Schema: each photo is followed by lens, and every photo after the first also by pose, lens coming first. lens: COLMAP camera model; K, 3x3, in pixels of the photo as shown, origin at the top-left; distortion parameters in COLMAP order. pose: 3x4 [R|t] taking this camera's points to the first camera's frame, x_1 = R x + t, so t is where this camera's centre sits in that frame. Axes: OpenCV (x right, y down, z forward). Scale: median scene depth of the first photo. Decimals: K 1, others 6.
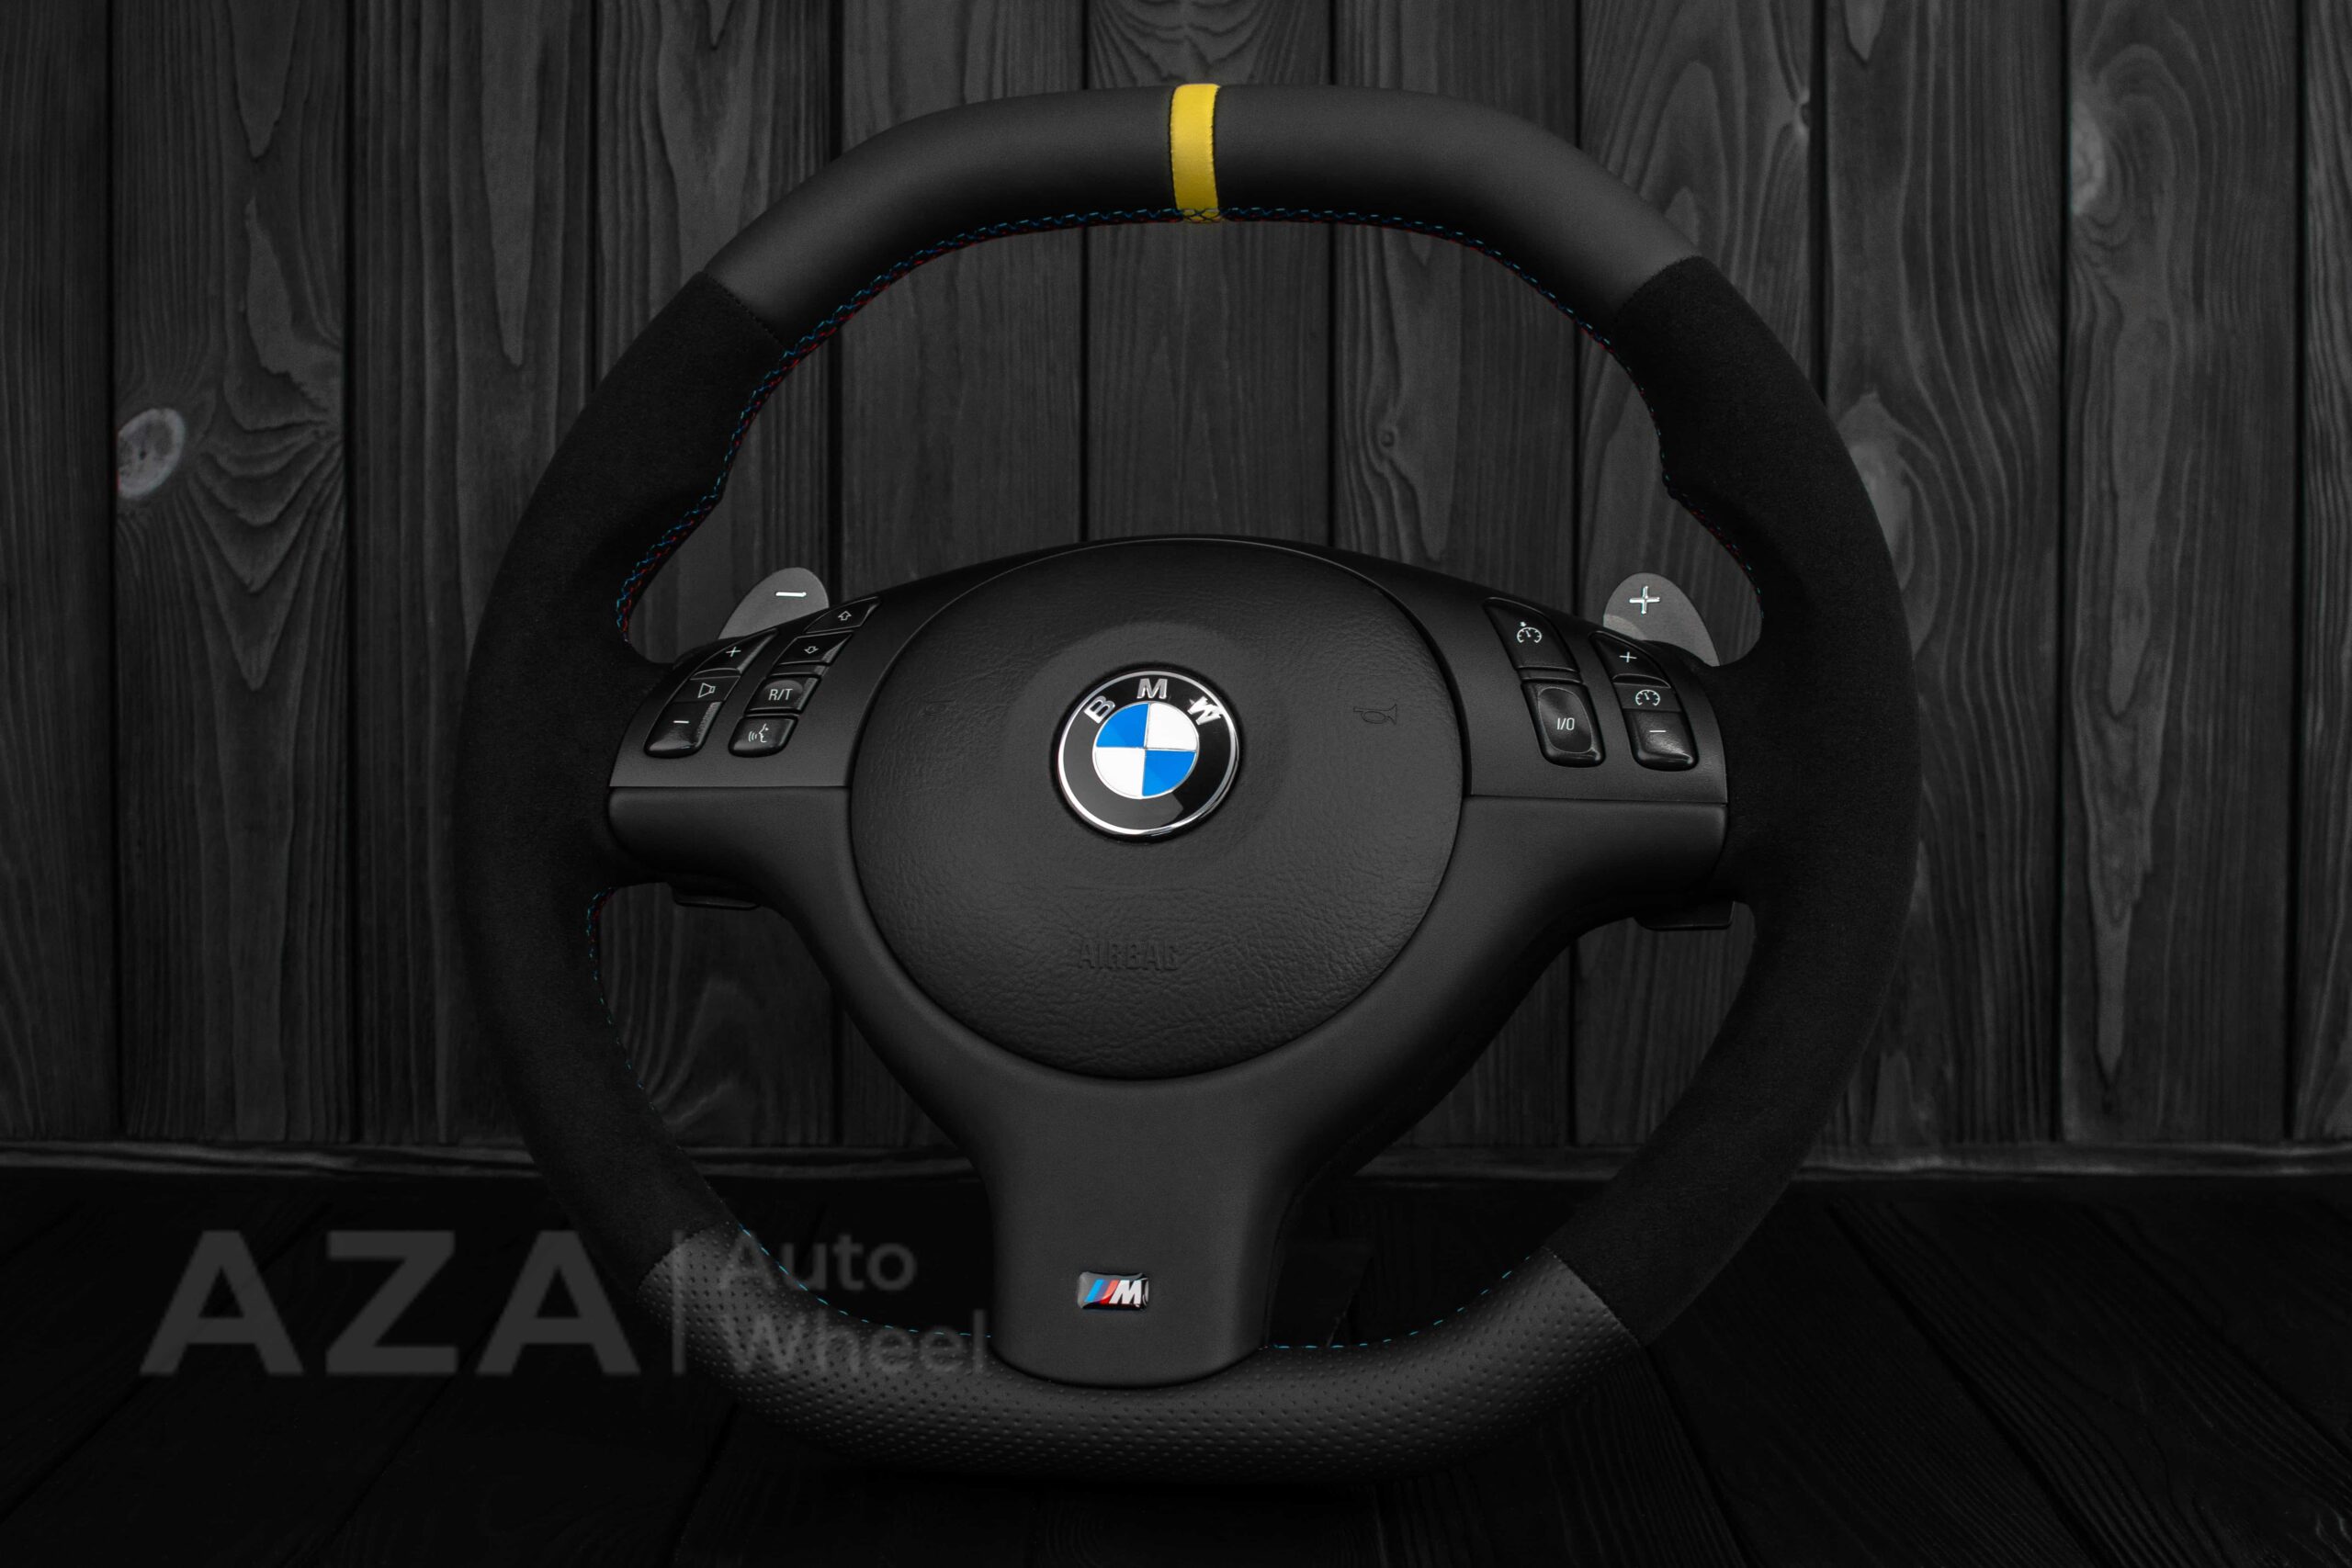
lens RADIAL K [[3466.3, 0, 1166.0], [0, 3466.3, 773.8], [0, 0, 1]] dist [-0.154679, 0.000000]
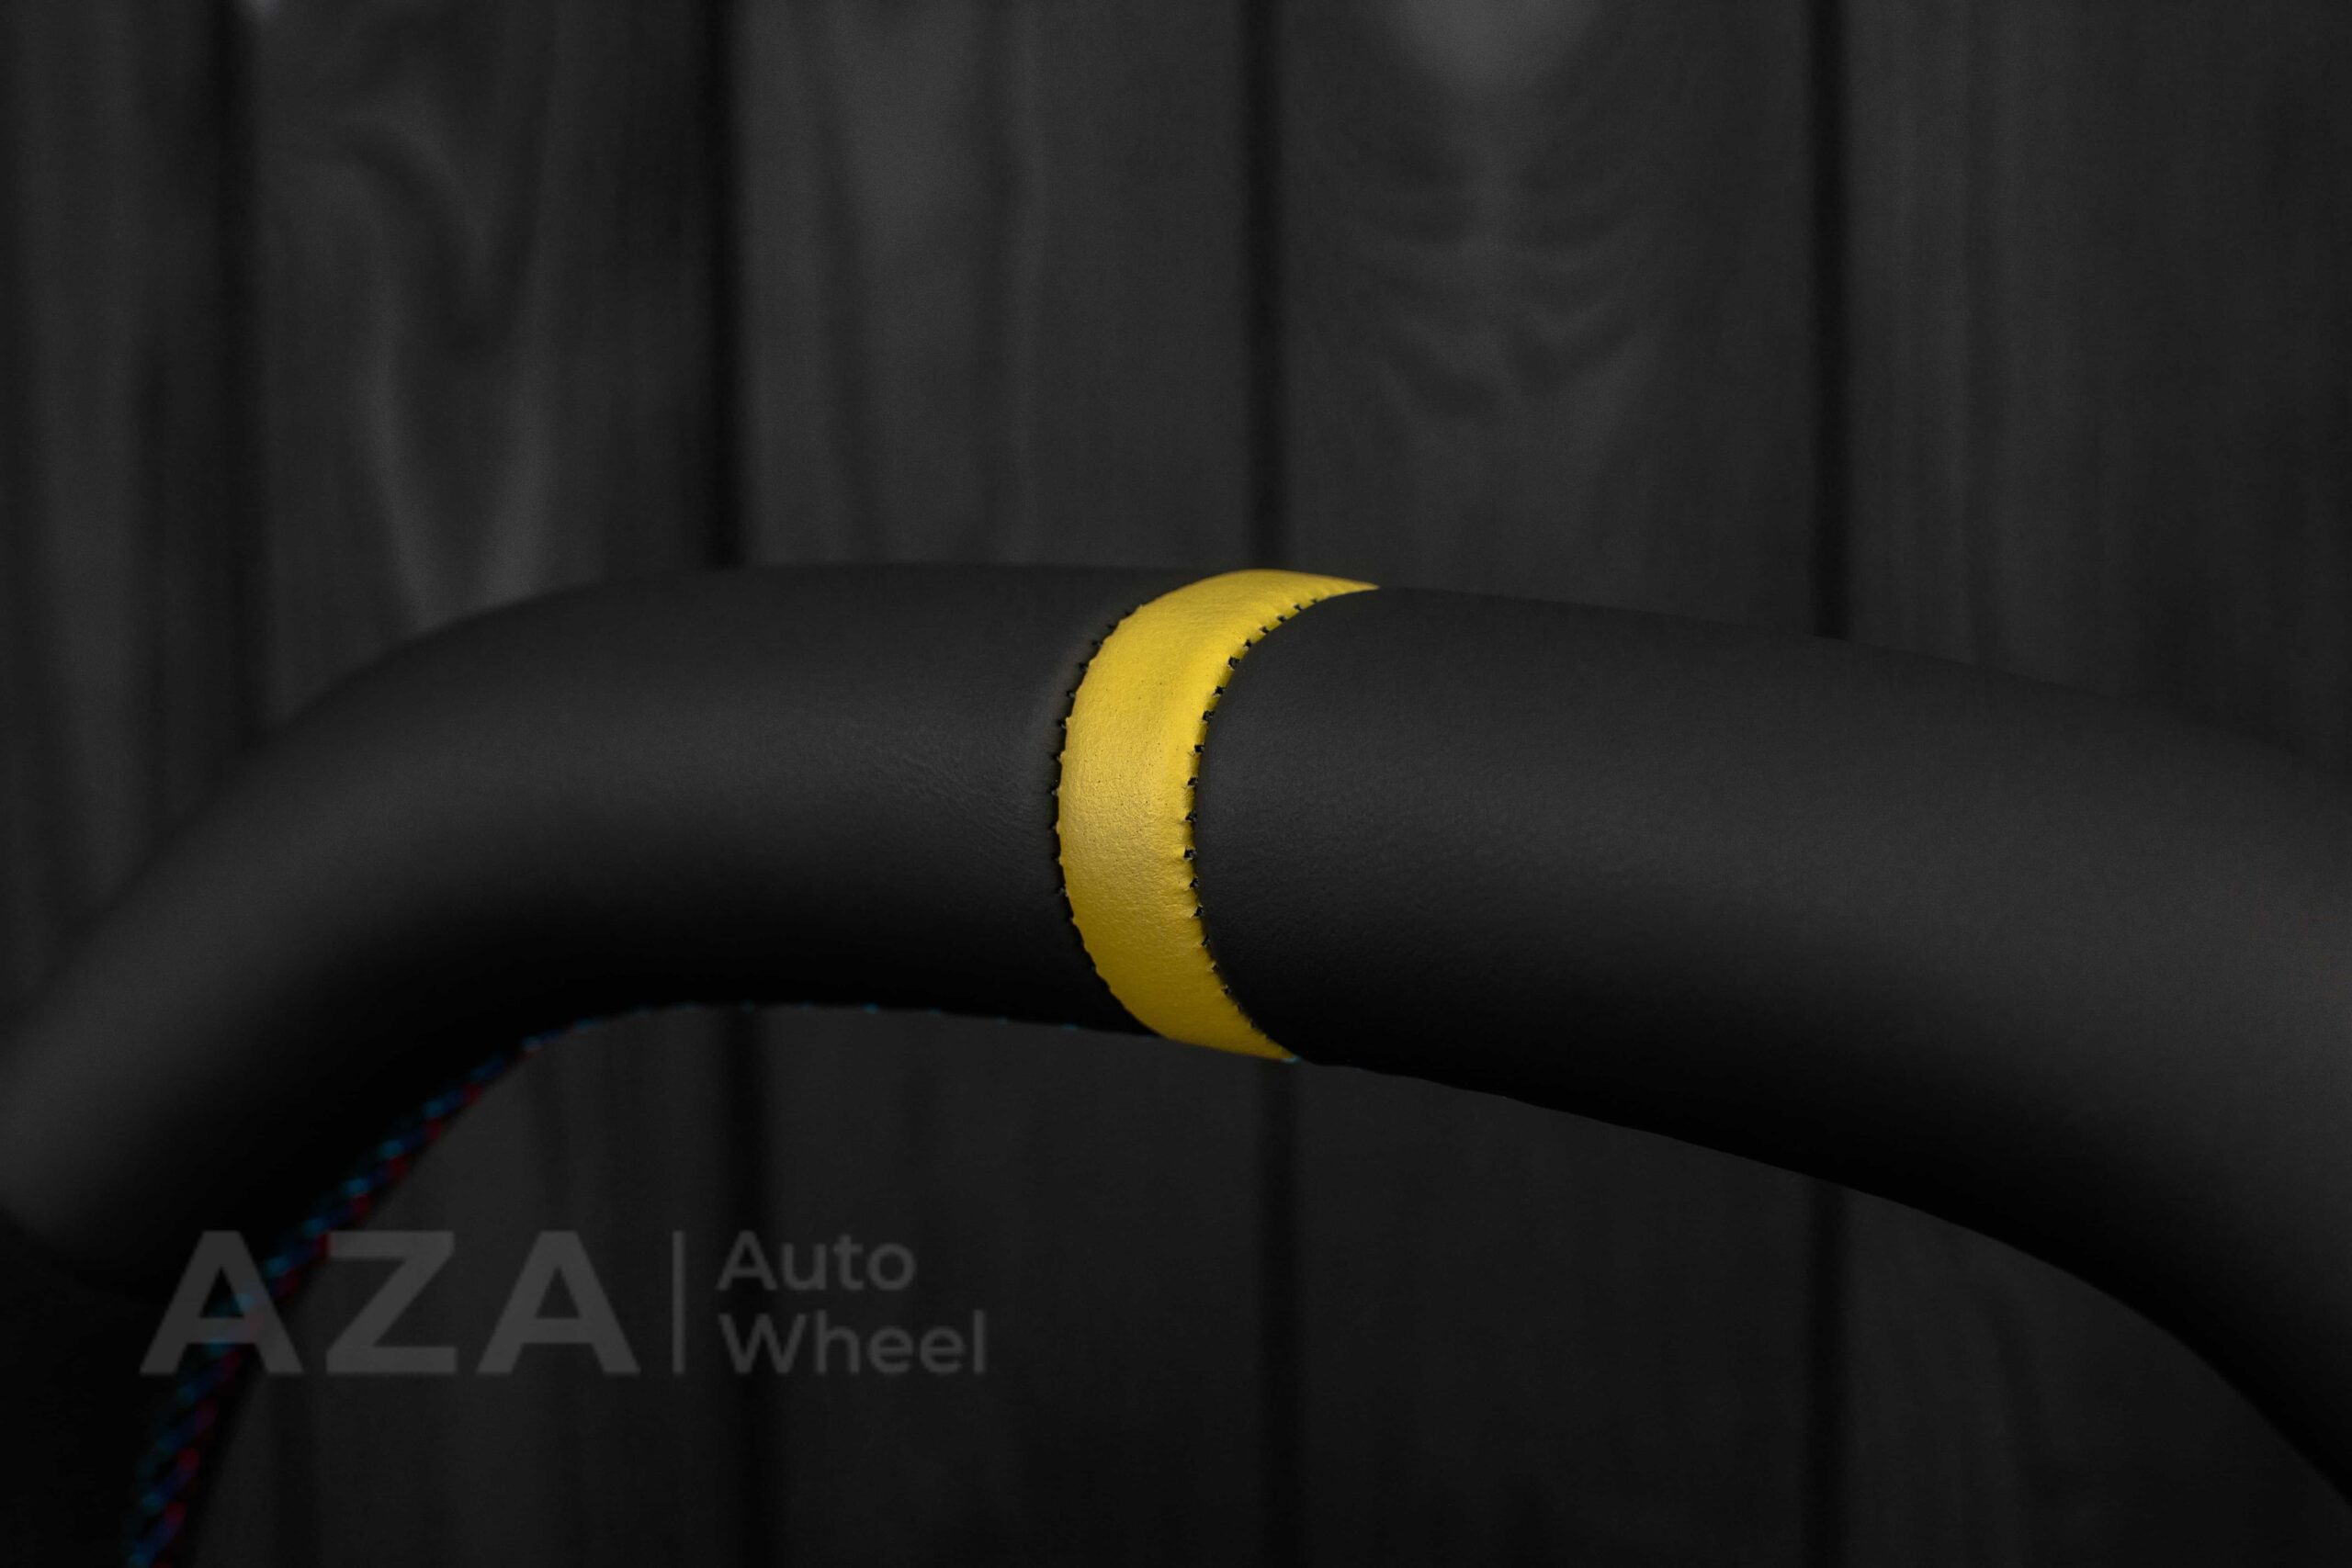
lens RADIAL K [[3466.3, 0, 1179.5], [0, 3466.3, 787.4], [0, 0, 1]] dist [-0.154679, 0.000000]
pose [[0.985700, -0.002693, -0.168491, 0.040446], [-0.006136, 0.998636, -0.051857, -0.128938], [0.168400, 0.052149, 0.984338, 0.563682]]
